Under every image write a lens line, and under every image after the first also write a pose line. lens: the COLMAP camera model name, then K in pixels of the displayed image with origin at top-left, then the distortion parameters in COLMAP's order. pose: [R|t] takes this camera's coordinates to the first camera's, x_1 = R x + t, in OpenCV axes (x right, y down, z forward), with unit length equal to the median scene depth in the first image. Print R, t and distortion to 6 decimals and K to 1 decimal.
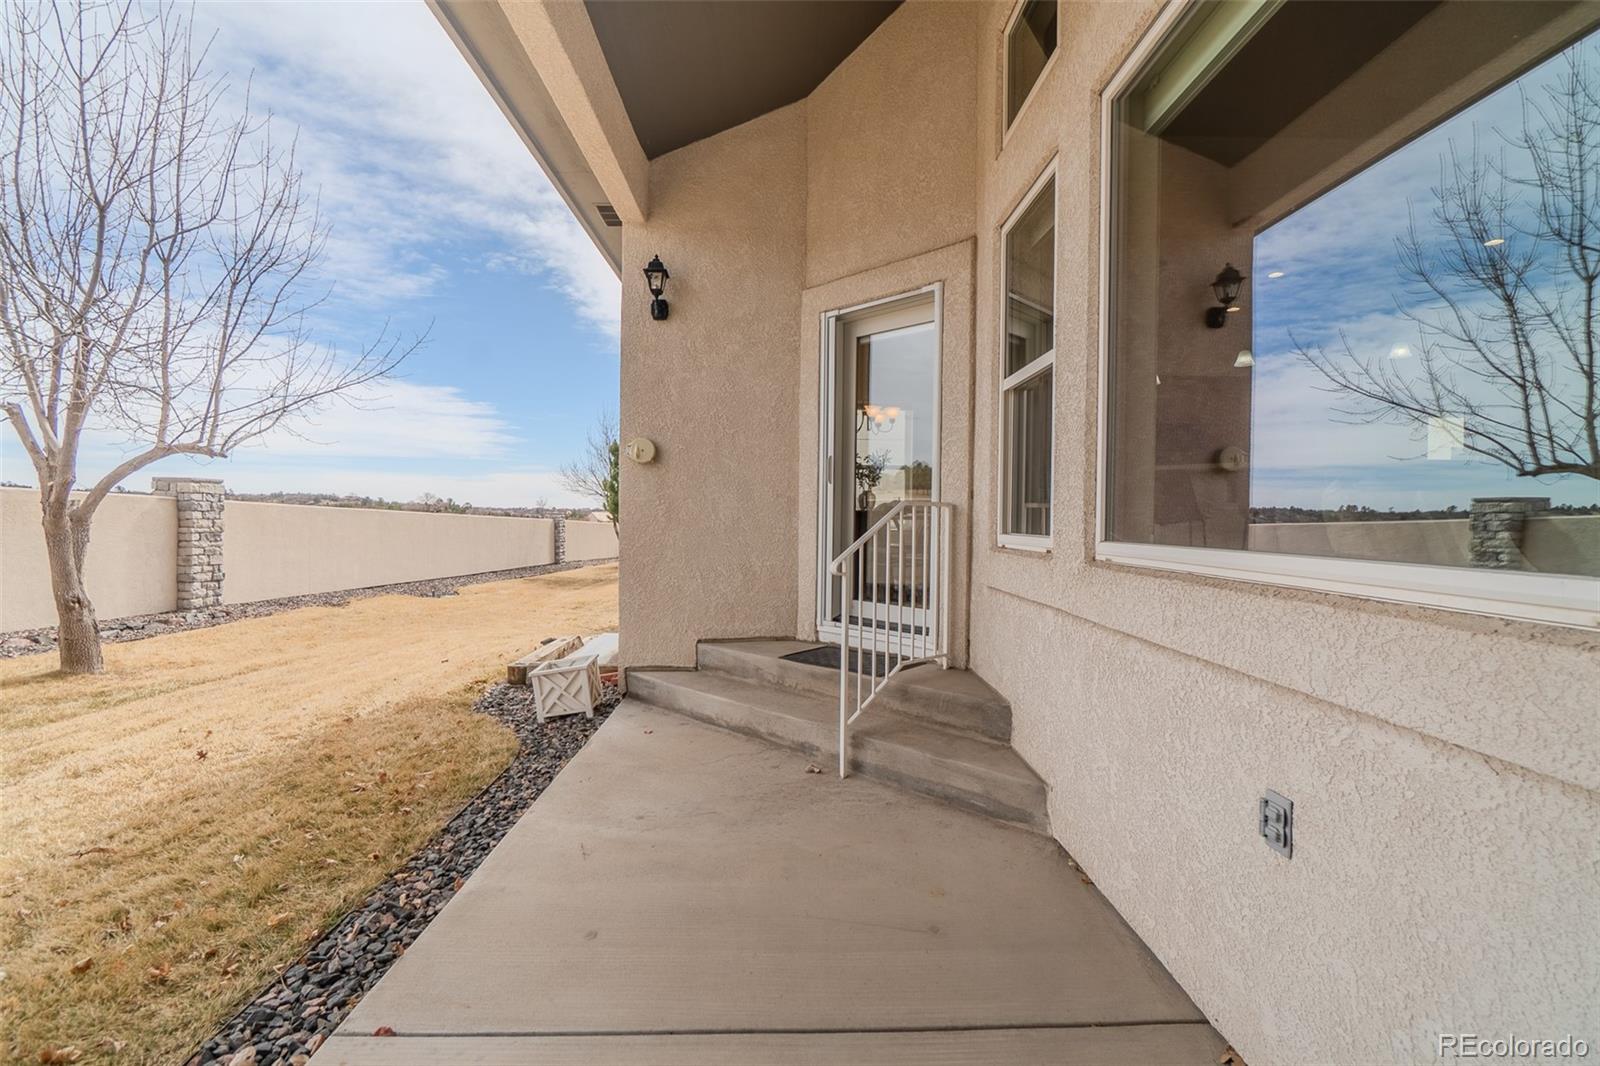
lens RADIAL K [[686.8, 0, 786.5], [0, 686.8, 524.3], [0, 0, 1]] dist [-0.009470, -0.000022]
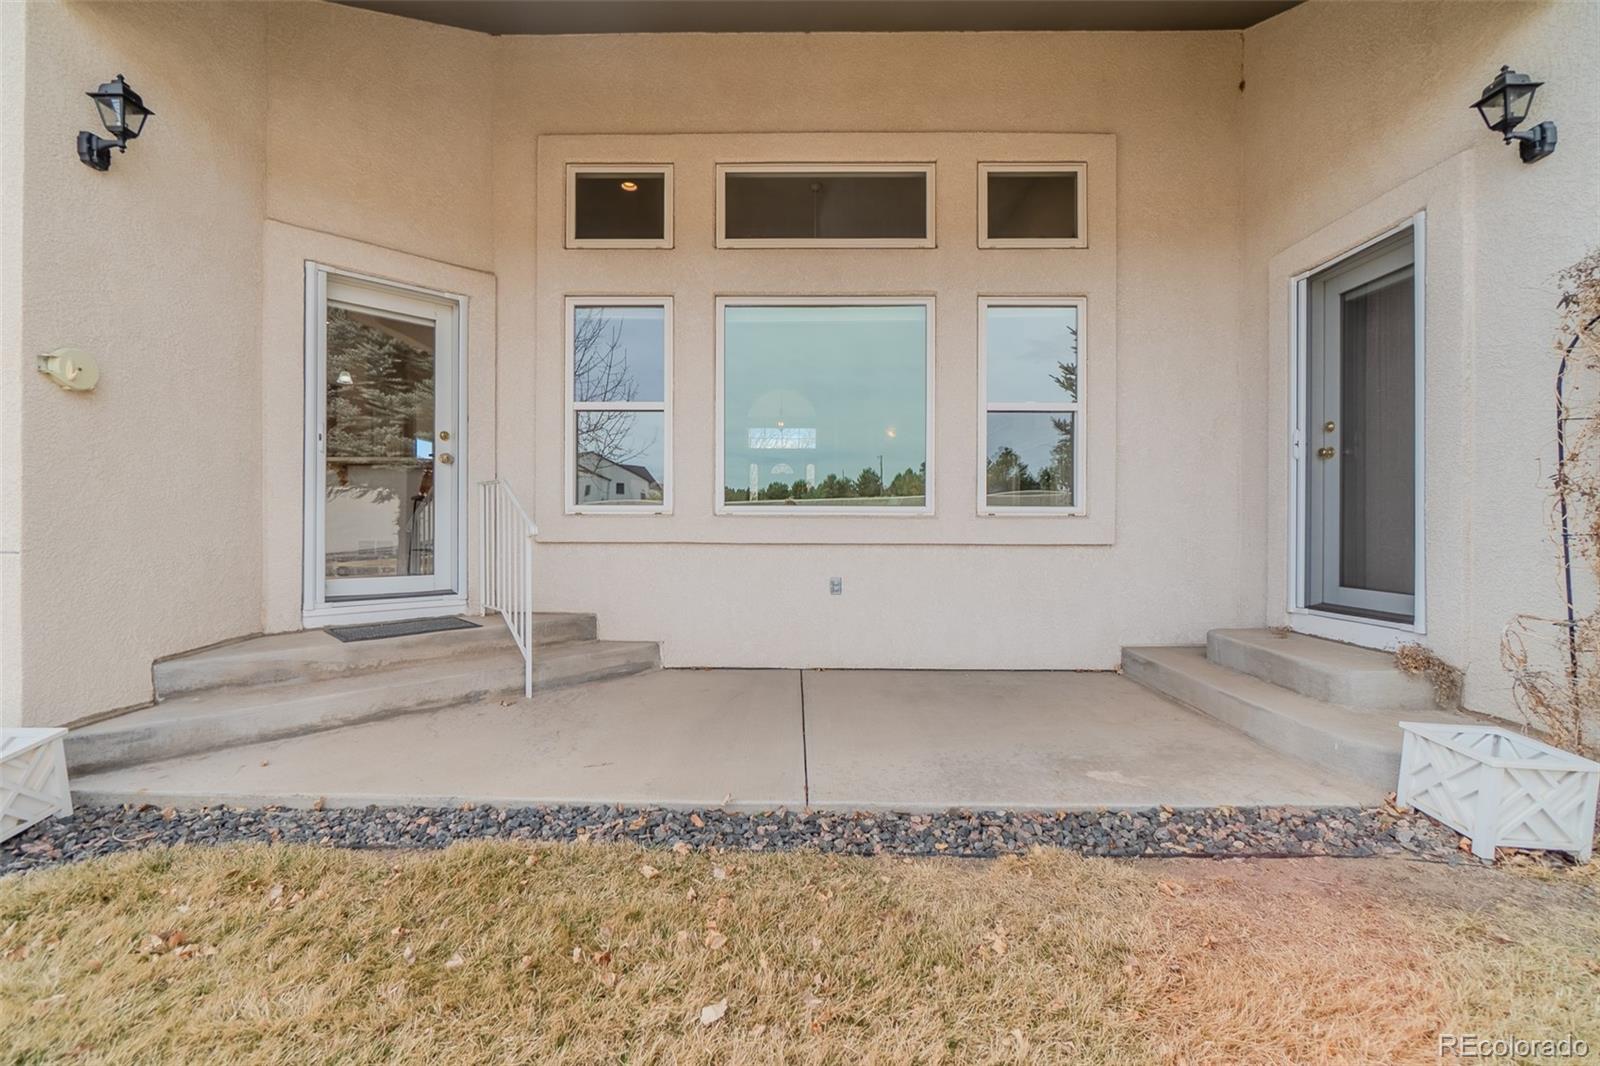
lens RADIAL K [[686.8, 0, 786.5], [0, 686.8, 524.3], [0, 0, 1]] dist [-0.009470, -0.000022]
pose [[0.020232, -0.012286, 0.999720, -0.884847], [0.004106, 0.999917, 0.012205, 0.028602], [-0.999787, 0.003858, 0.020281, 0.386478]]
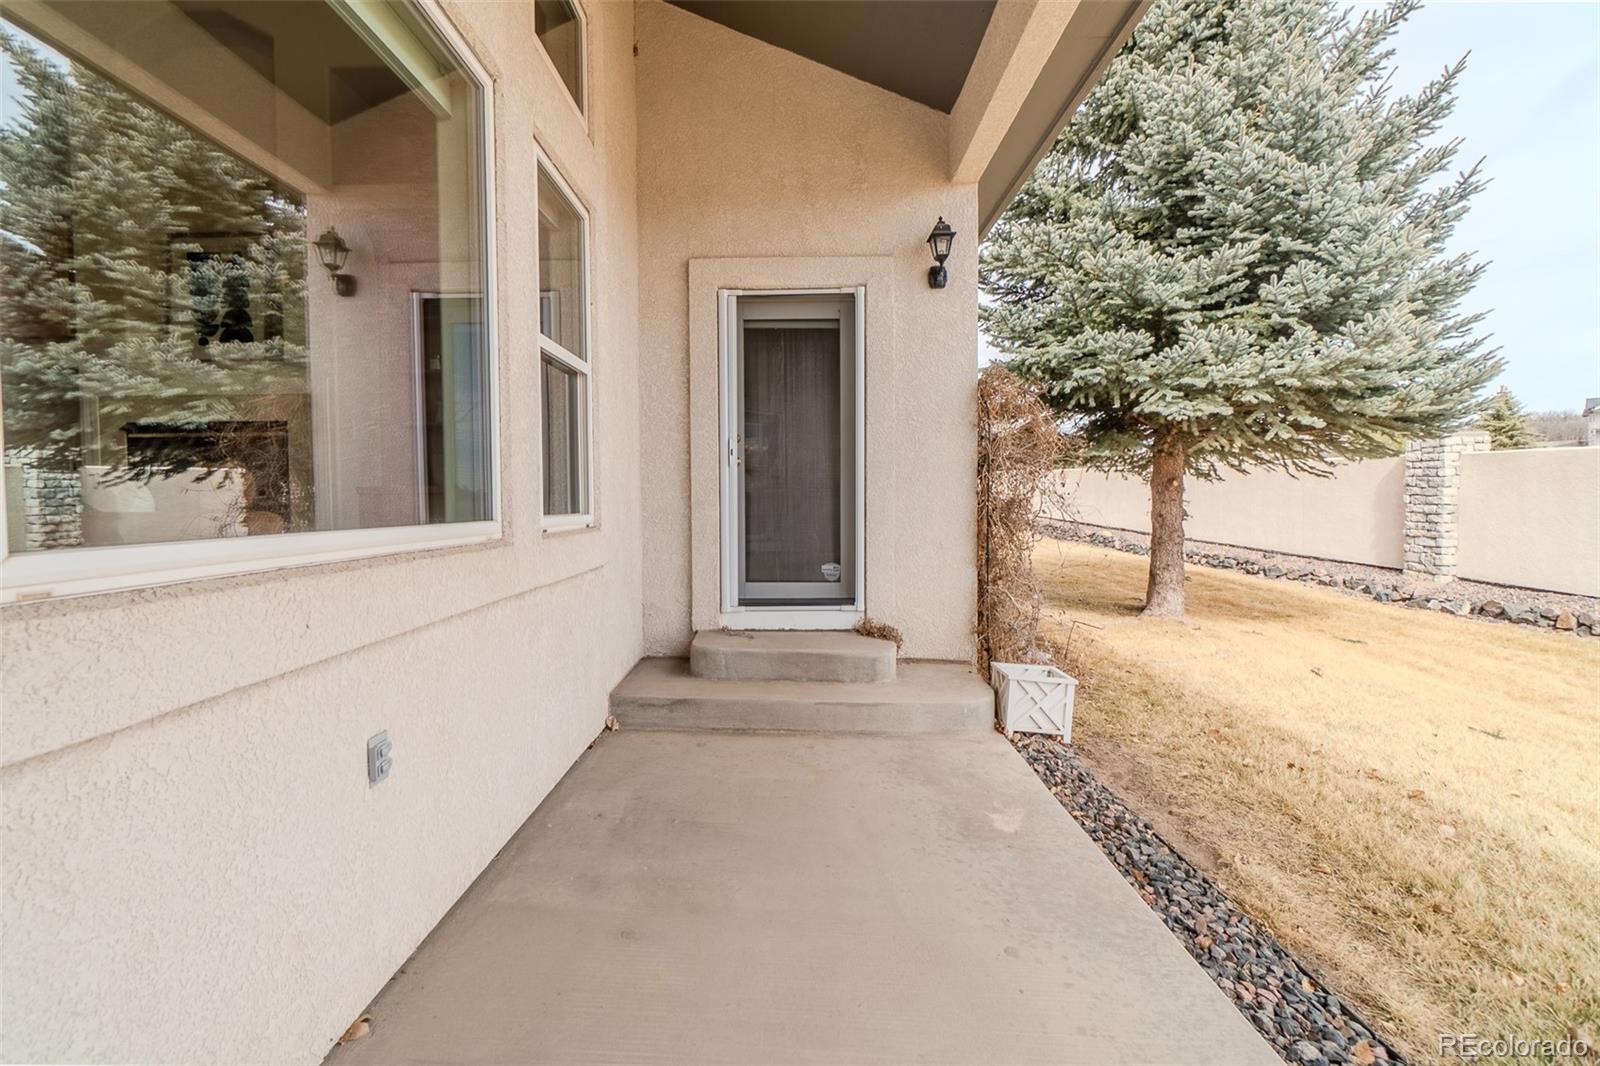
lens RADIAL K [[677.8, 0, 790.3], [0, 677.8, 524.8], [0, 0, 1]] dist [-0.007135, 0.000117]
pose [[-0.999253, -0.009481, 0.037471, -0.011340], [-0.007814, 0.998983, 0.044398, -0.008429], [-0.037854, 0.044072, -0.998311, 0.698825]]
